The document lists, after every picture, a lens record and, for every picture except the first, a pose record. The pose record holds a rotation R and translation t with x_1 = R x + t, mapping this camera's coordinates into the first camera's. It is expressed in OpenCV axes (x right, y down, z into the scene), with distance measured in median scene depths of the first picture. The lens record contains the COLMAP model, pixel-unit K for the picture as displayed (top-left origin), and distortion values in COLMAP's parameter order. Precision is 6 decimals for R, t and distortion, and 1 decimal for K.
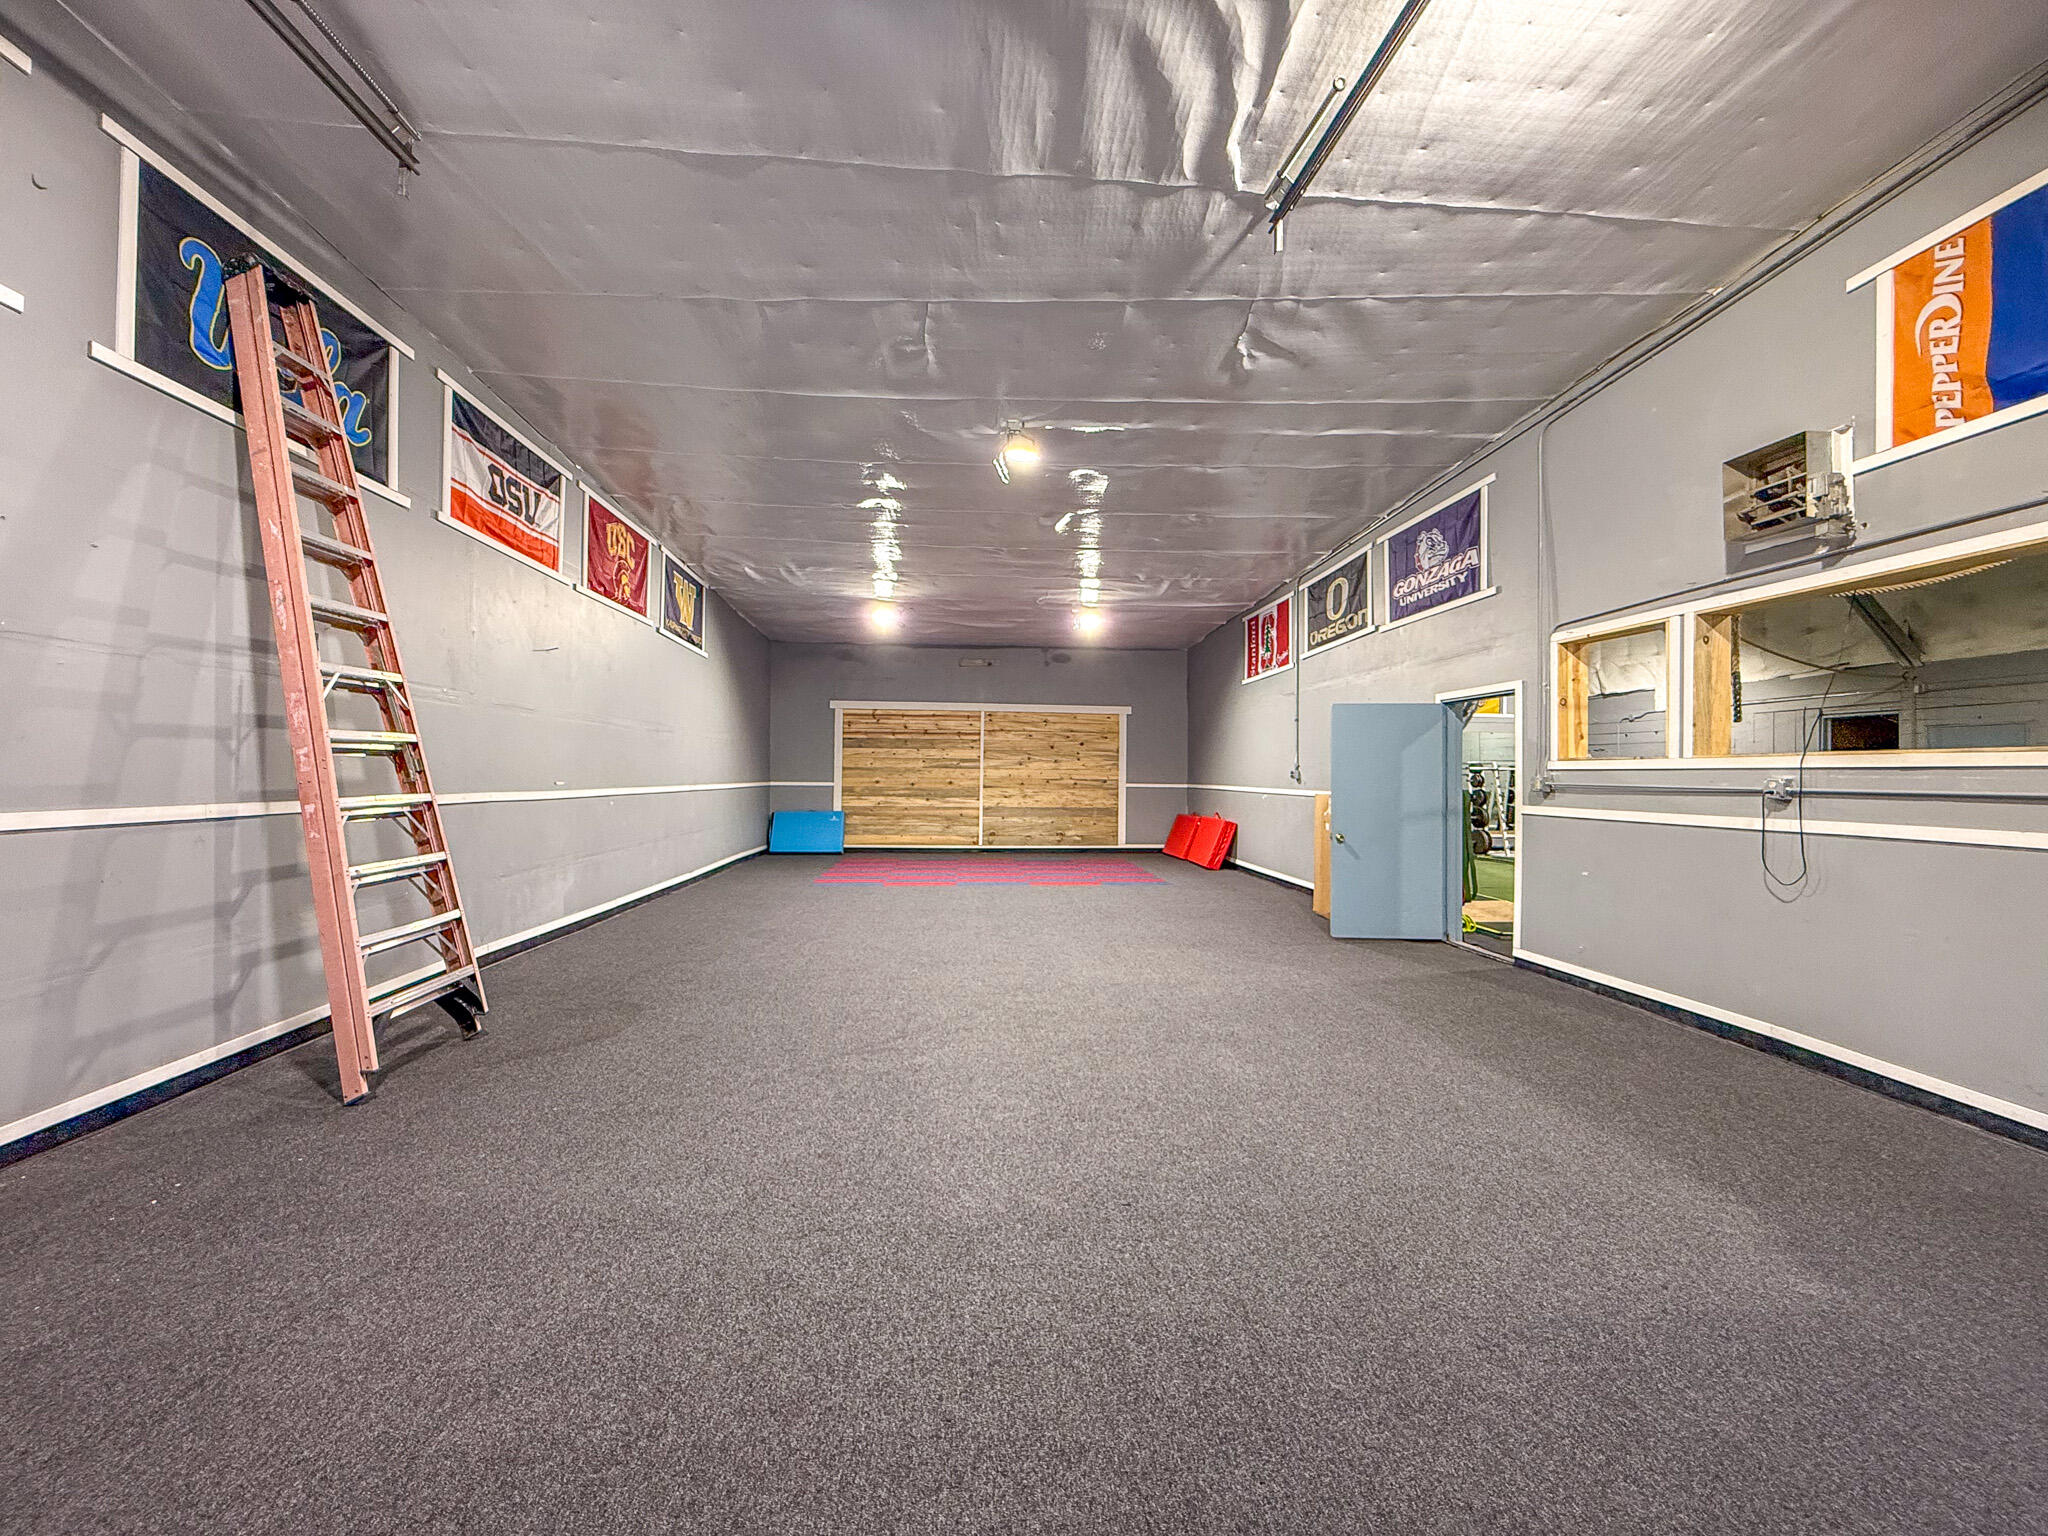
lens RADIAL K [[814.2, 0, 1026.2], [0, 814.2, 767.3], [0, 0, 1]] dist [-0.000618, 0.000255]
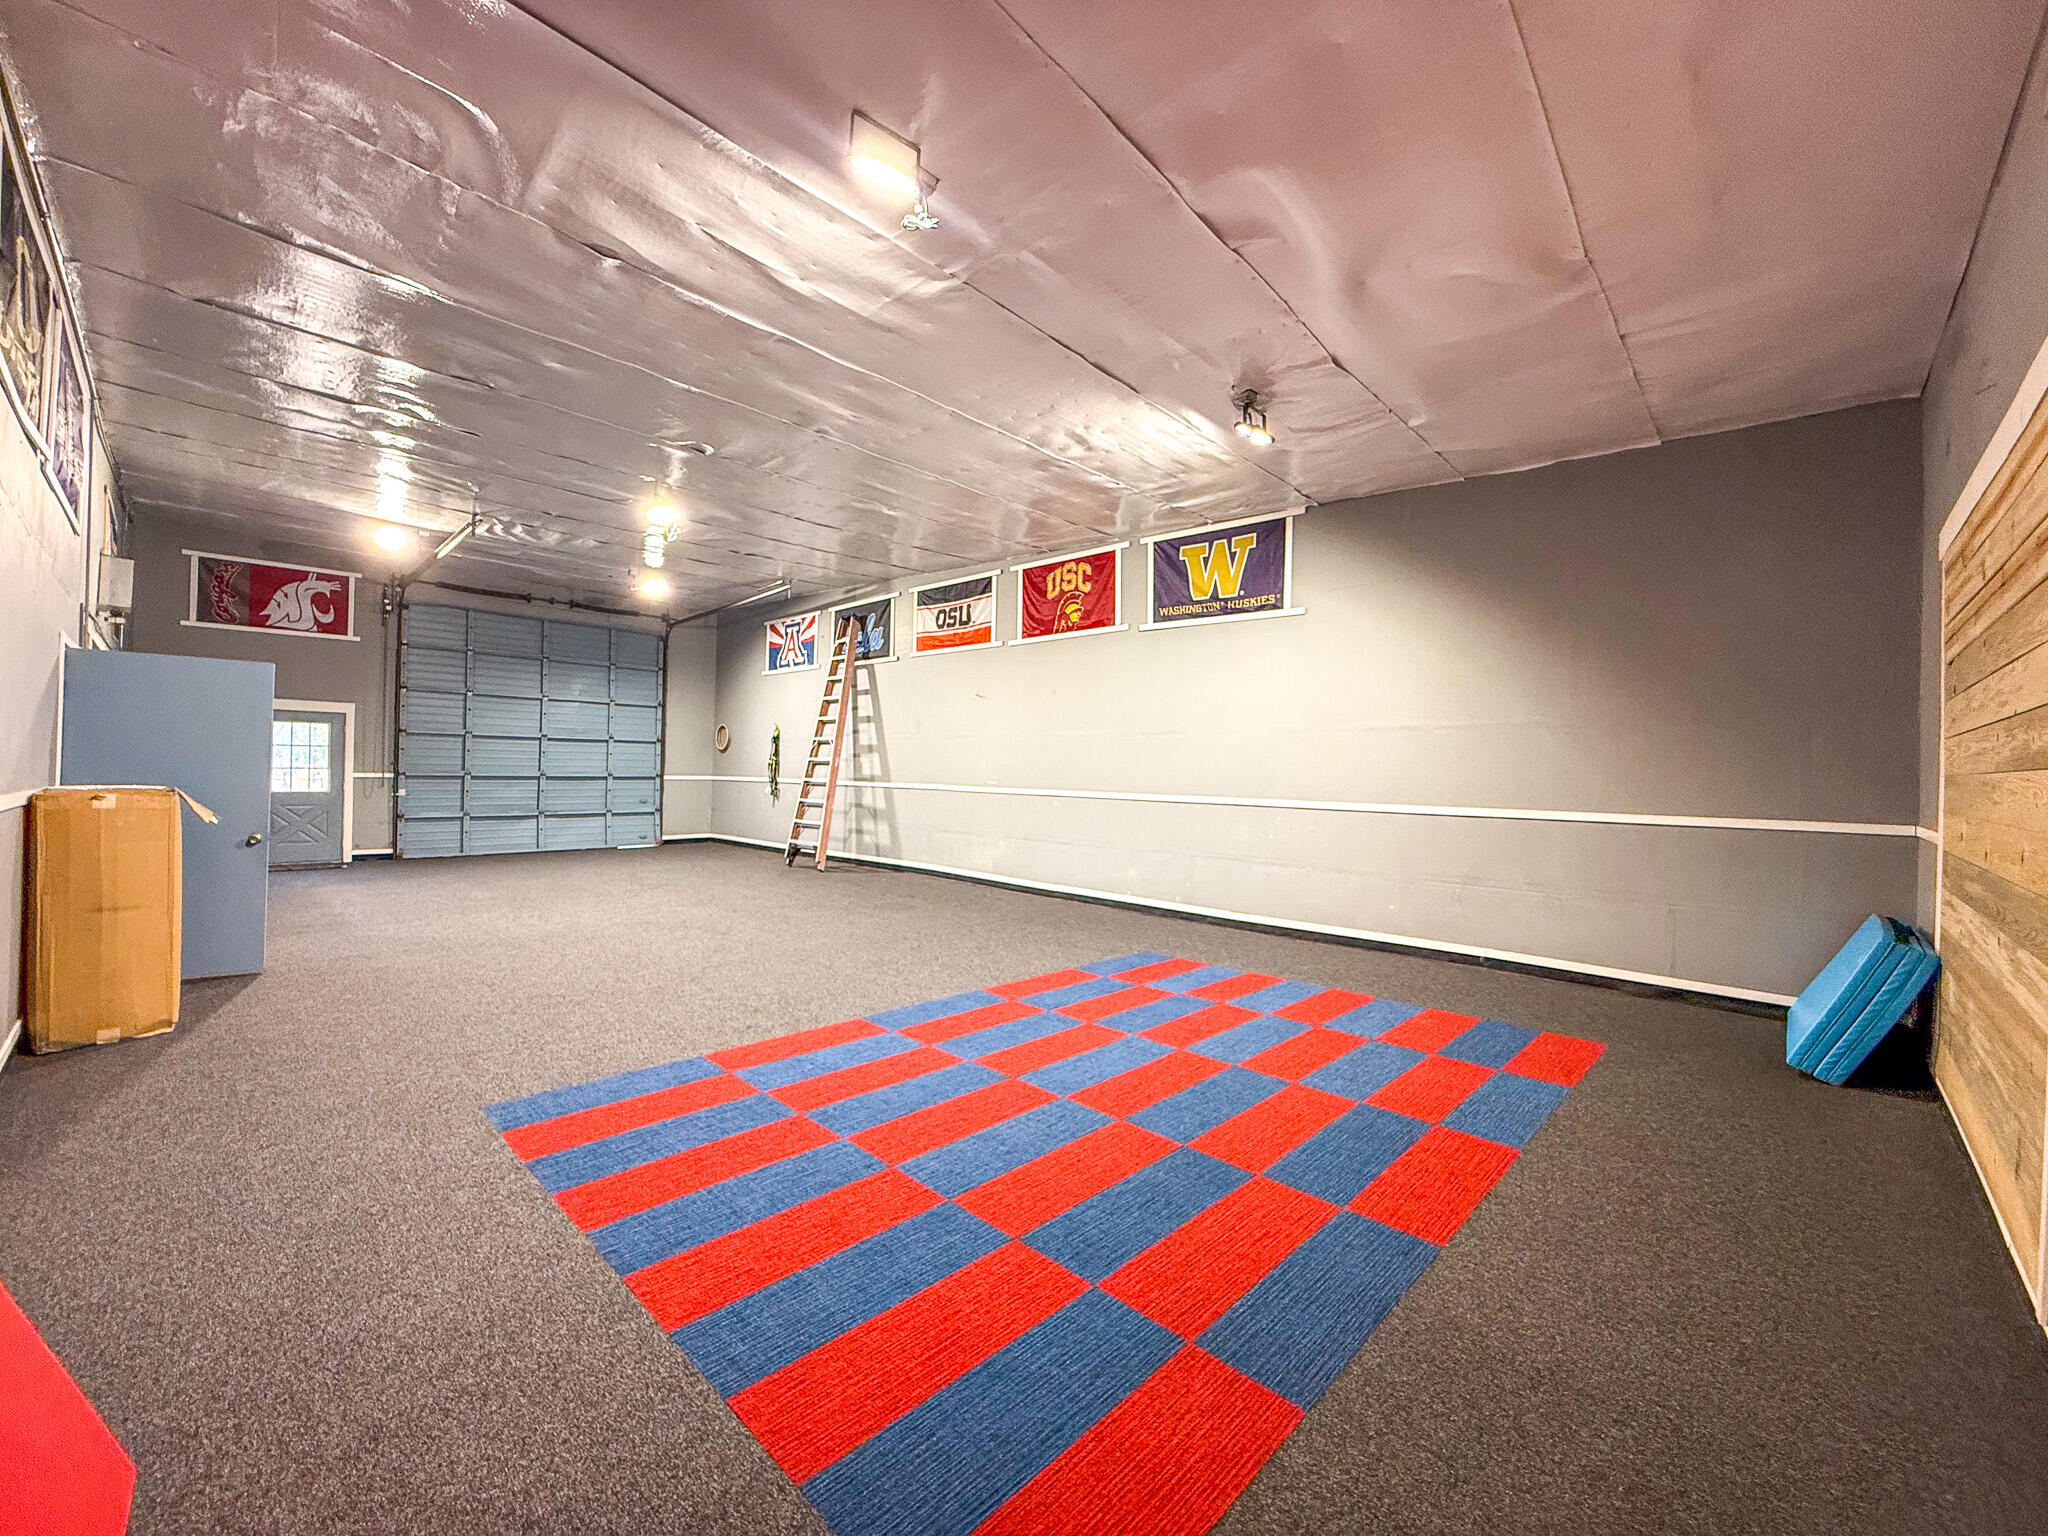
lens RADIAL K [[814.2, 0, 1024.6], [0, 814.2, 765.8], [0, 0, 1]] dist [-0.000618, 0.000255]
pose [[-0.750195, -0.022825, -0.660822, 0.316183], [-0.017592, 0.999739, -0.014560, 0.008327], [0.660982, 0.000702, -0.750401, 1.868292]]
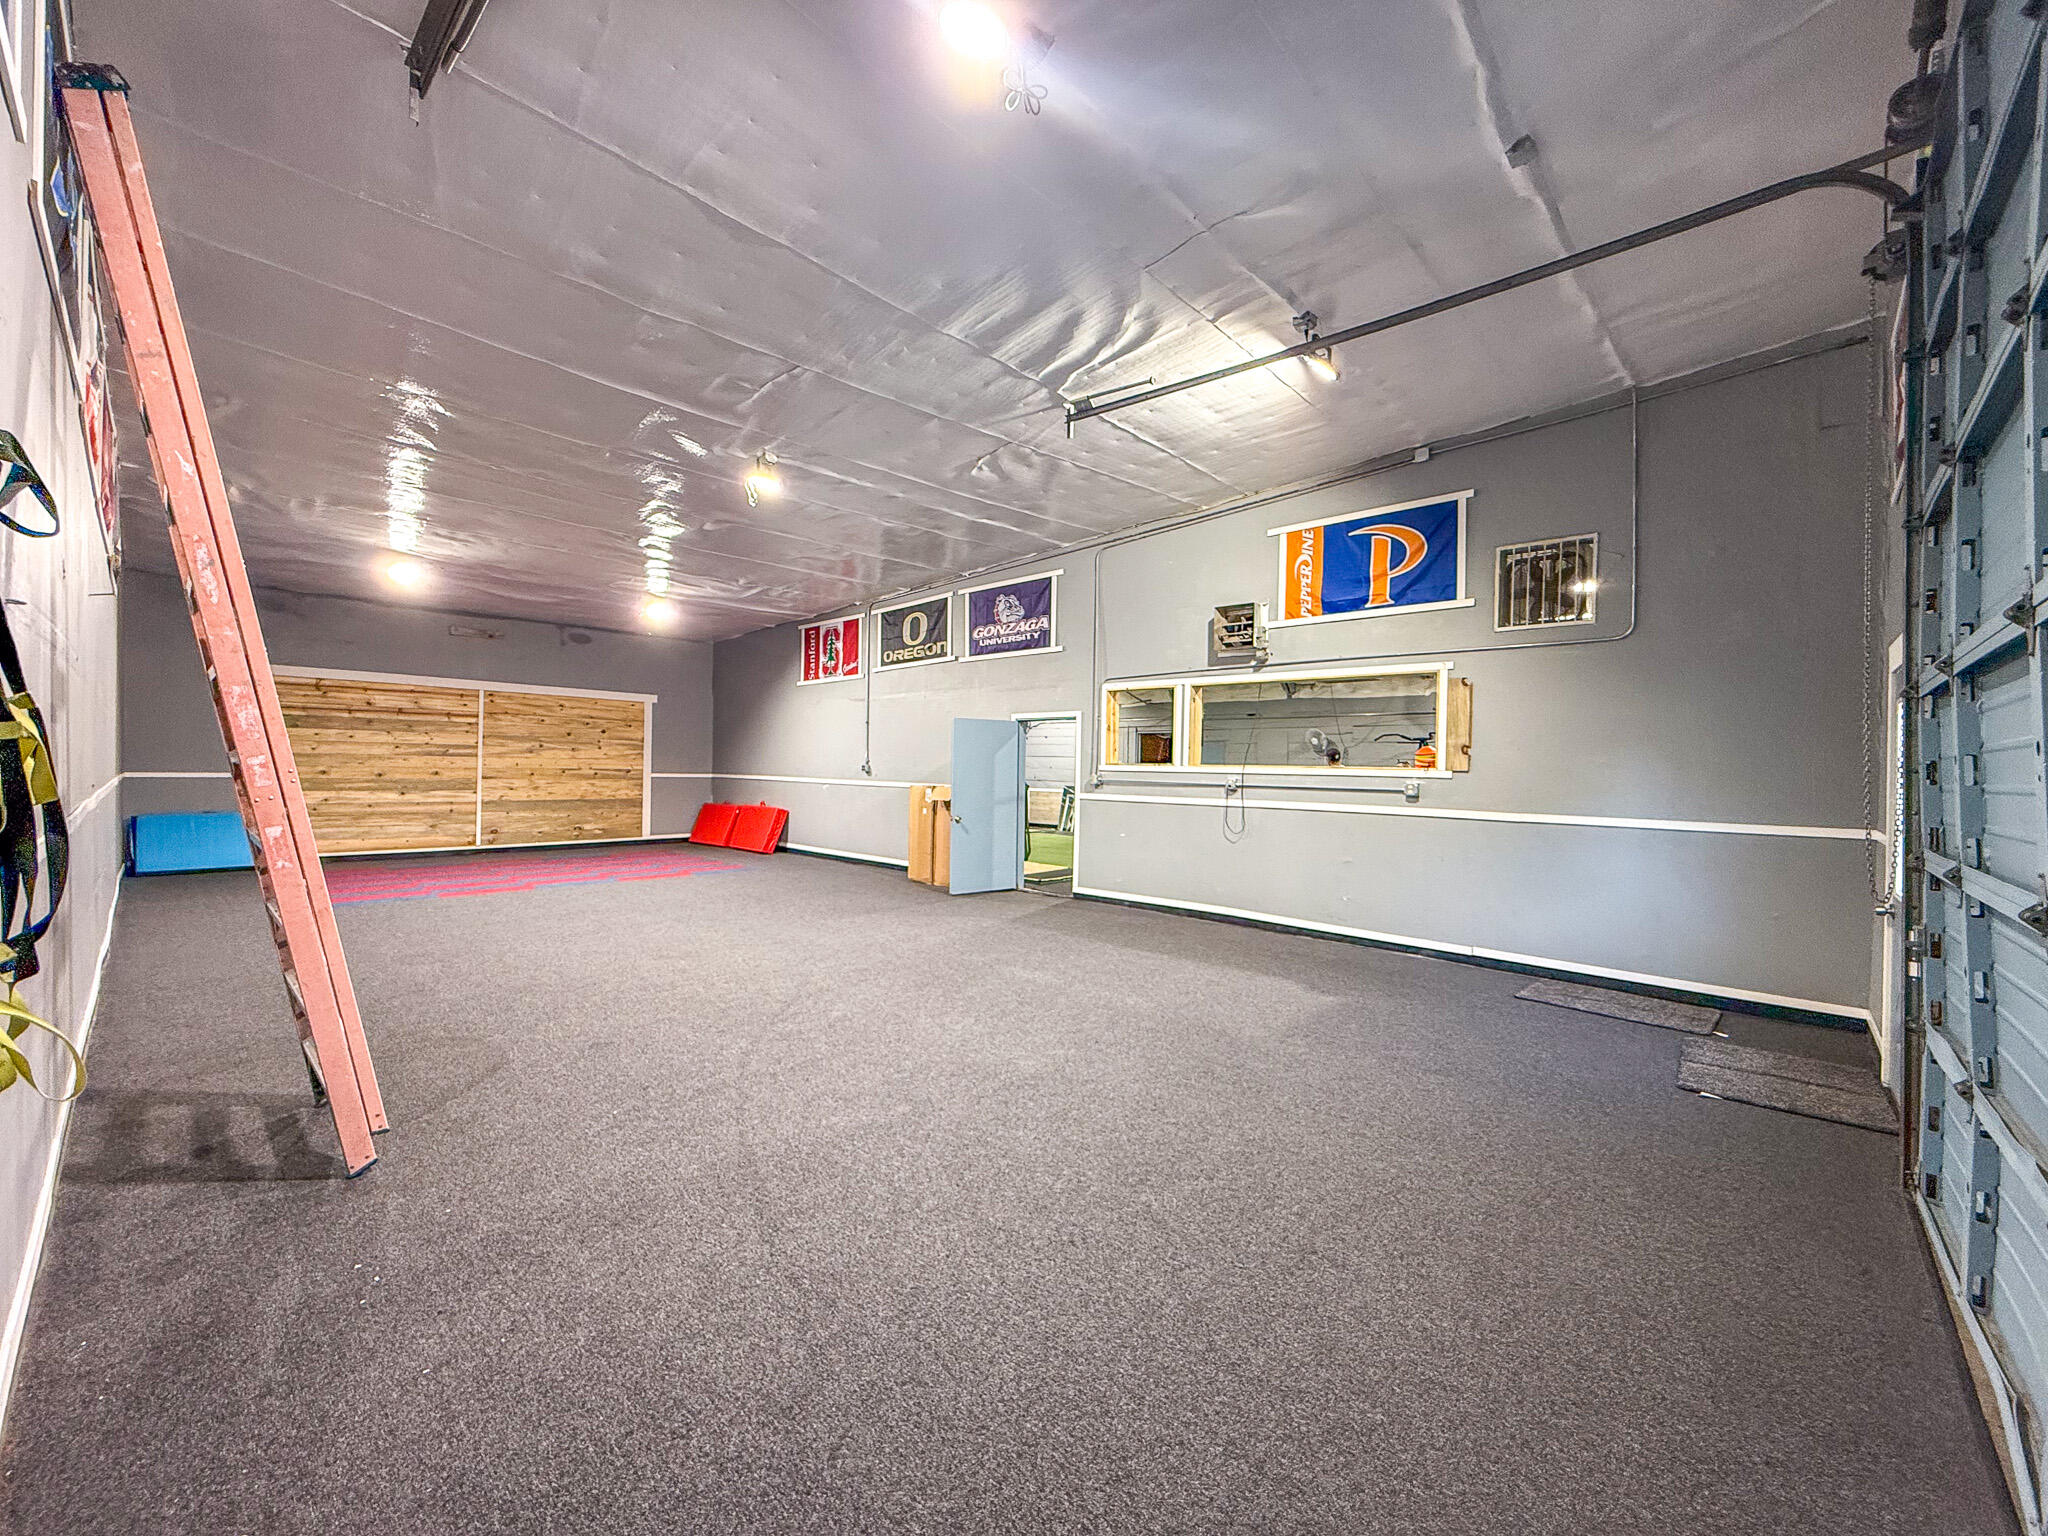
lens RADIAL K [[814.2, 0, 1013.8], [0, 814.2, 769.4], [0, 0, 1]] dist [-0.000618, 0.000255]
pose [[0.741454, 0.001284, 0.671002, -0.457803], [-0.017027, 0.999712, 0.016902, -0.019504], [-0.670787, -0.023957, 0.741263, -0.044921]]
